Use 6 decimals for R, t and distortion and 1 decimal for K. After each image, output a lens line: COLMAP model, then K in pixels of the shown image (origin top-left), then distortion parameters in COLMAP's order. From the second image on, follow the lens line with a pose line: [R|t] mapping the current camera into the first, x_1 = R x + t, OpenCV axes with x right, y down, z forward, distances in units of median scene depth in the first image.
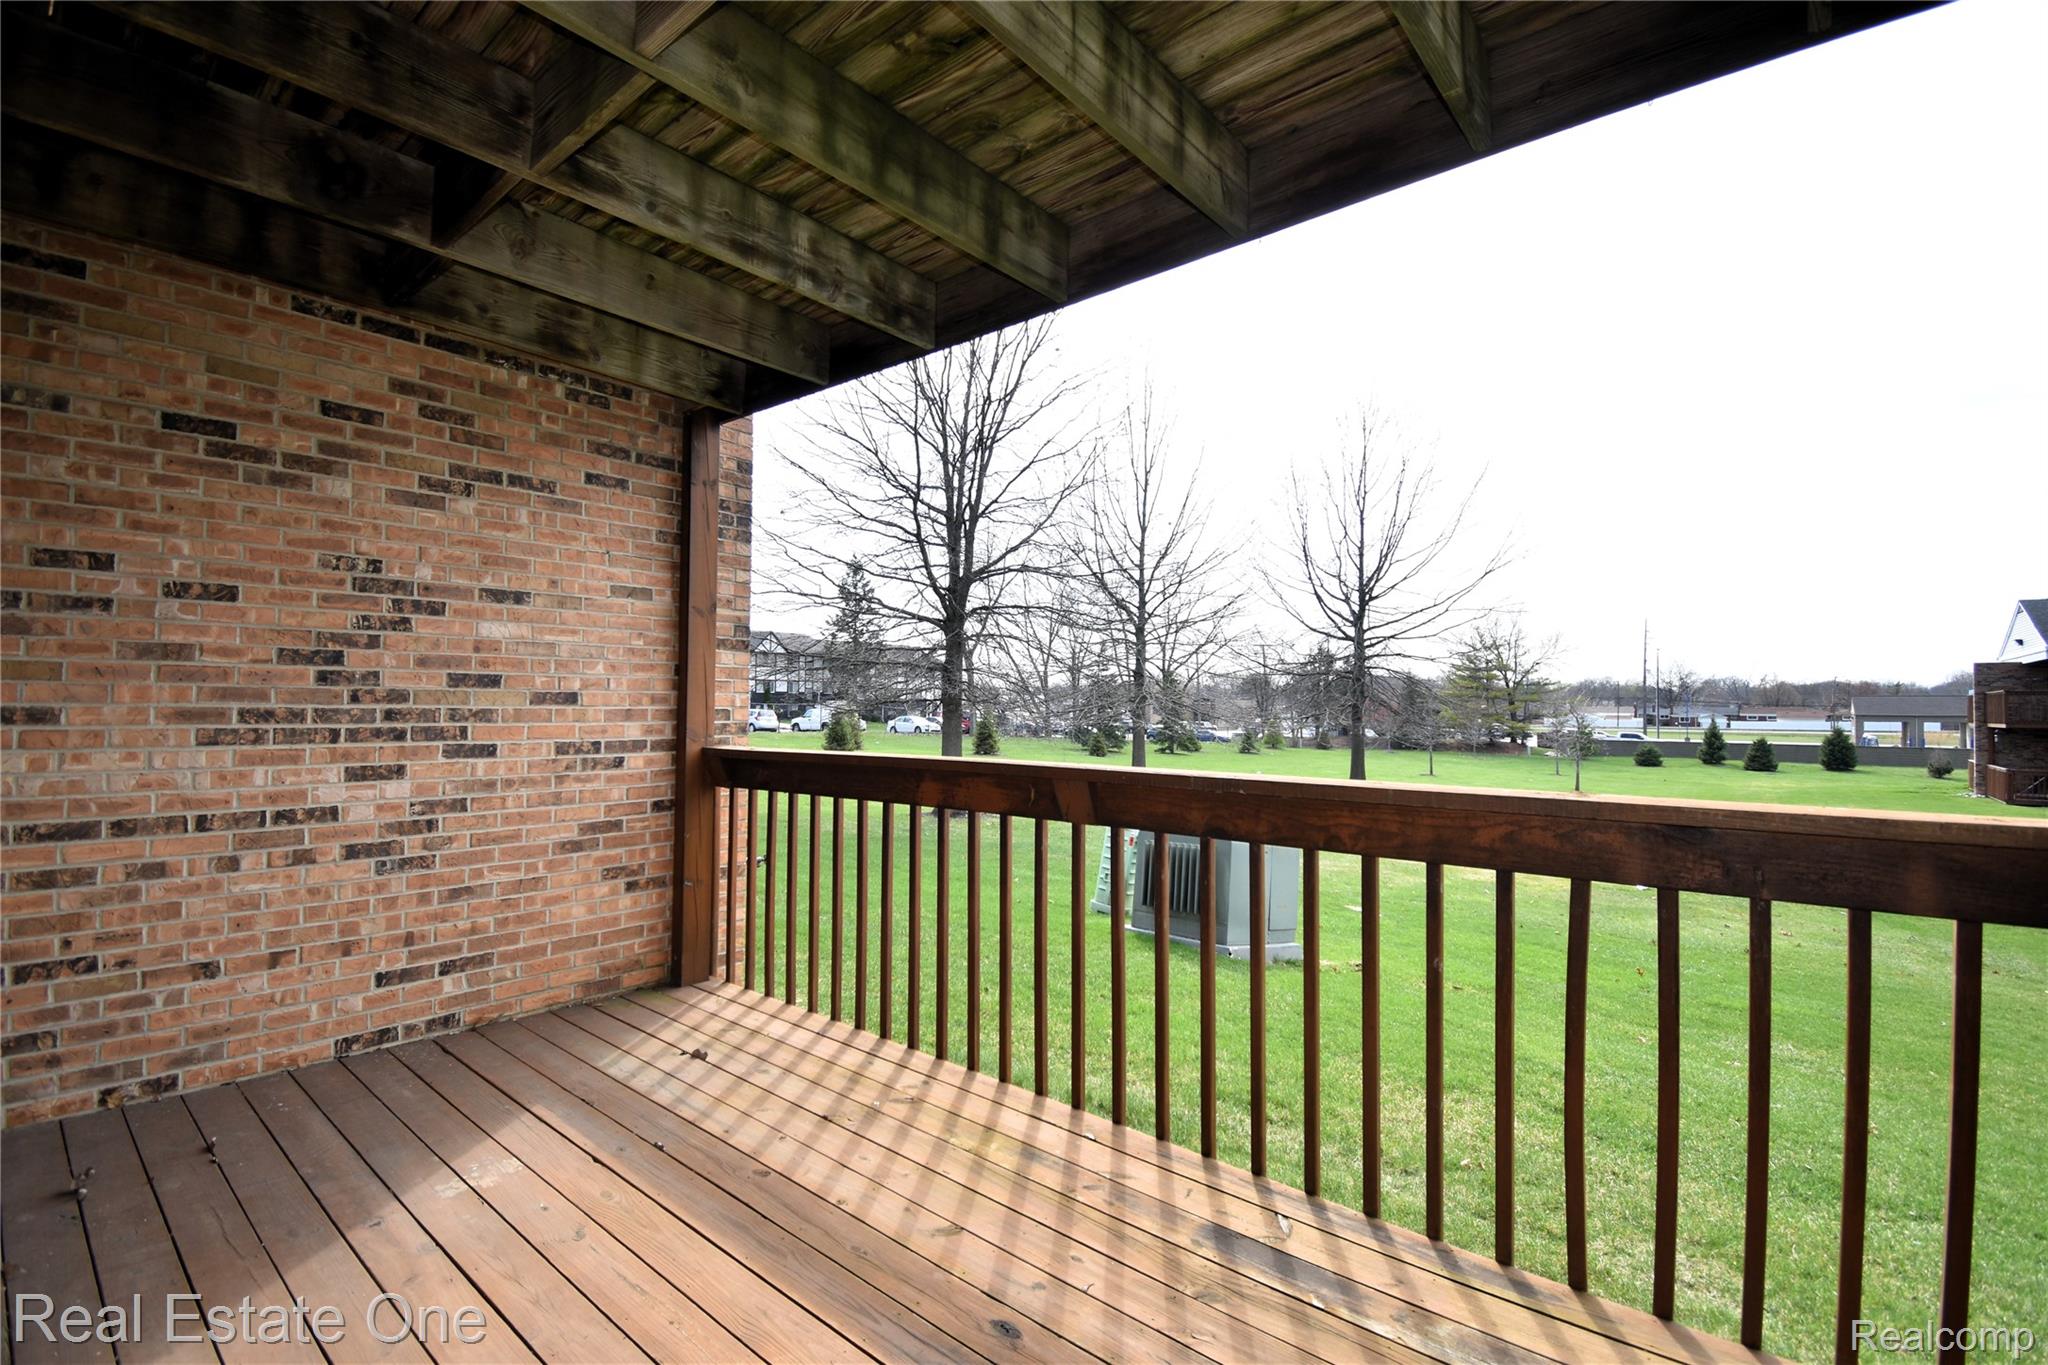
lens RADIAL K [[908.7, 0, 1019.2], [0, 908.7, 676.4], [0, 0, 1]] dist [0.024963, -0.029688]
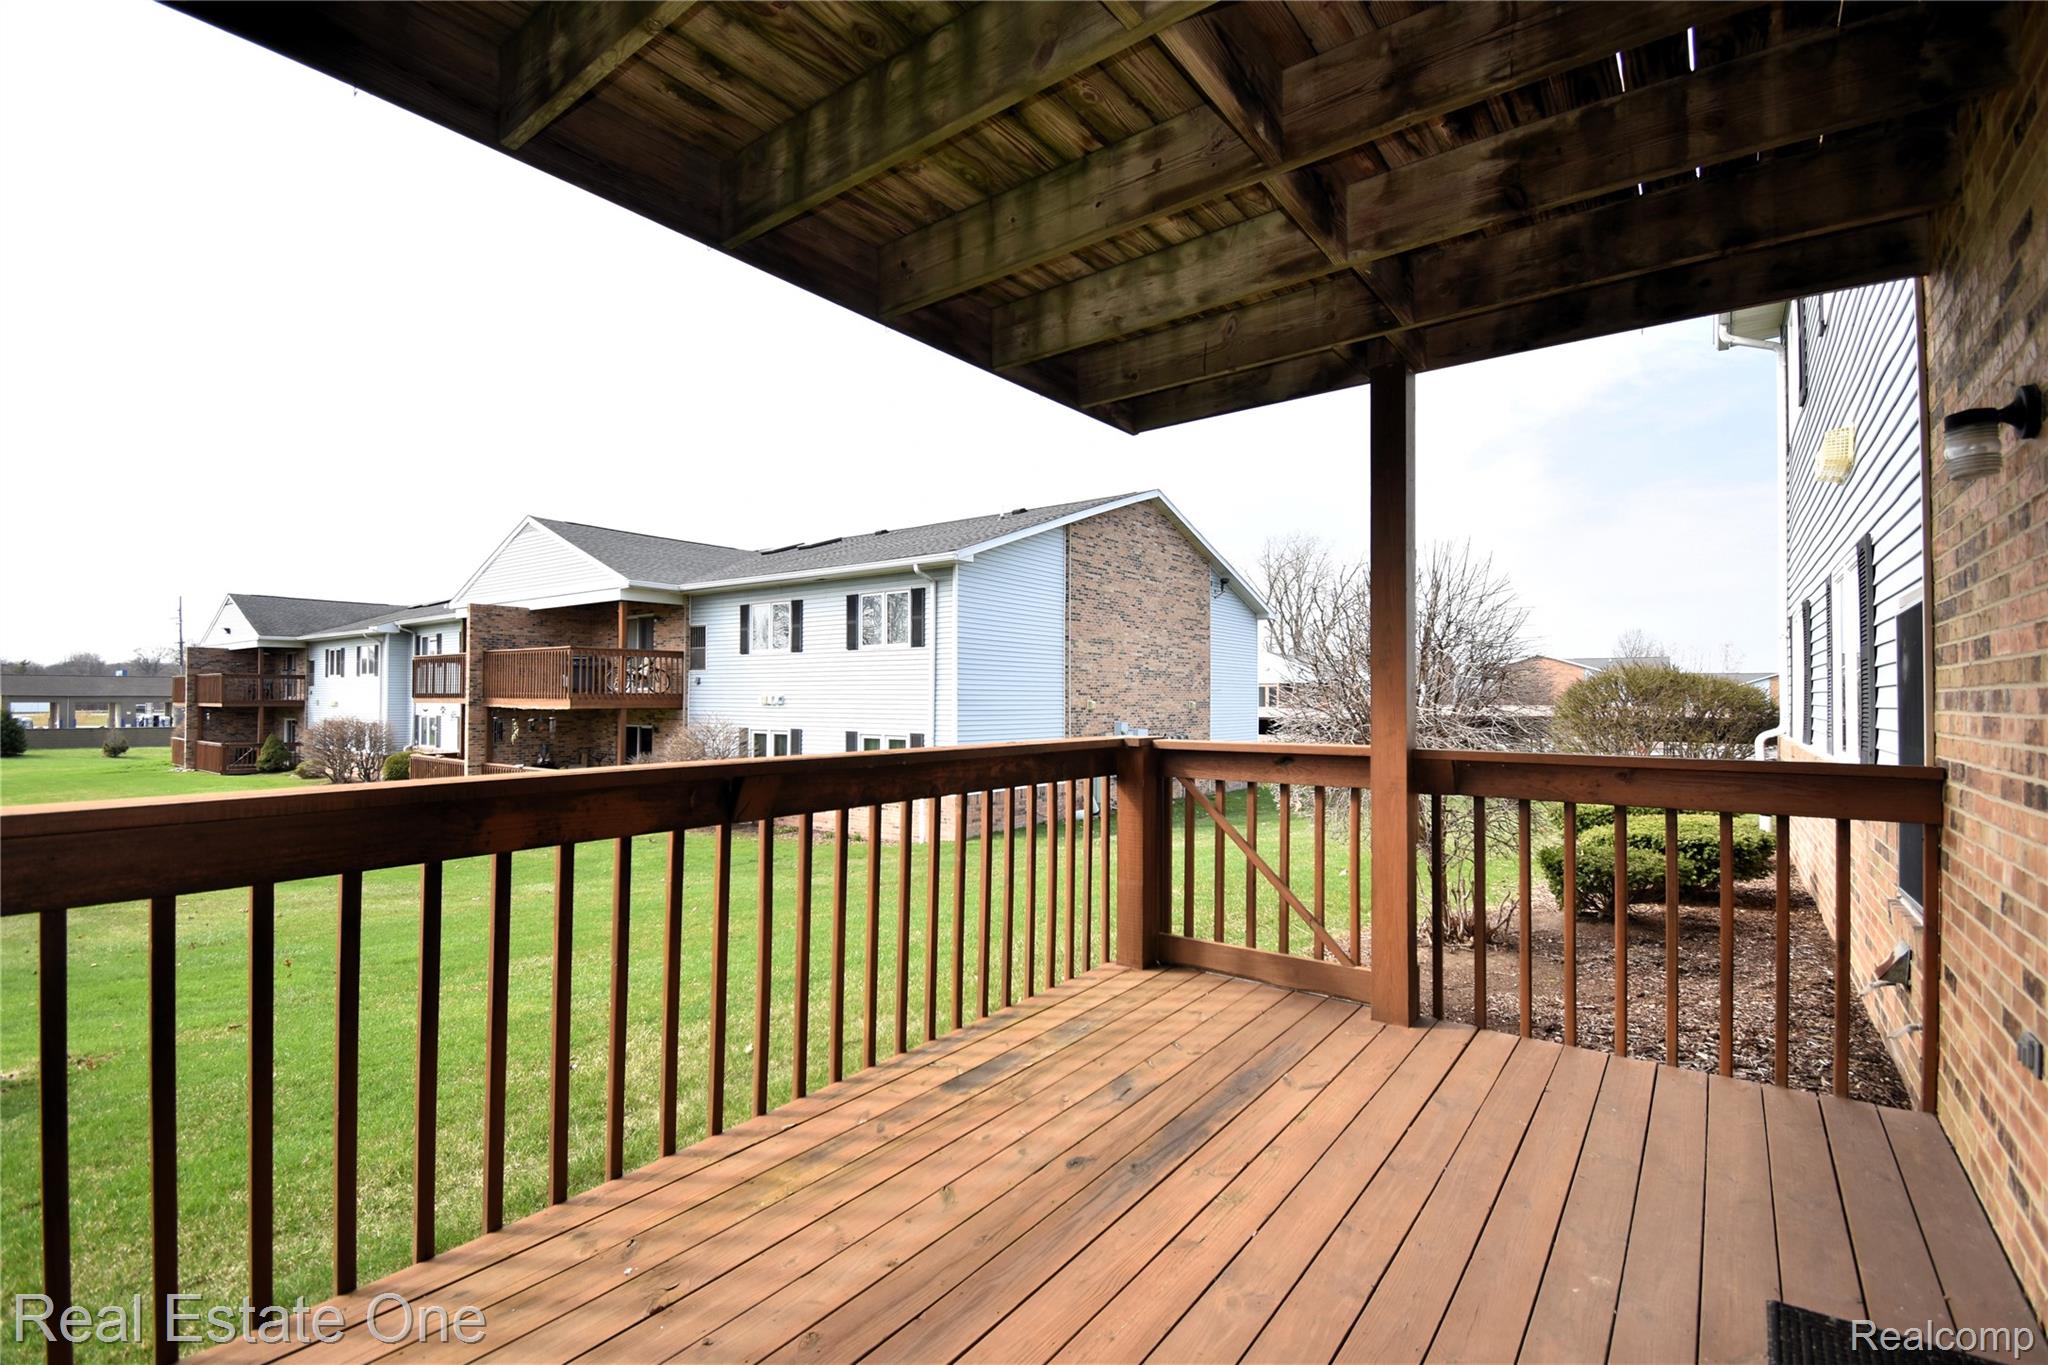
lens RADIAL K [[908.7, 0, 1019.2], [0, 908.7, 676.4], [0, 0, 1]] dist [0.024963, -0.029688]
pose [[-0.053005, 0.013542, 0.998502, -0.842848], [-0.036082, 0.999229, -0.015467, 0.013851], [-0.997942, -0.036847, -0.052475, 0.728946]]
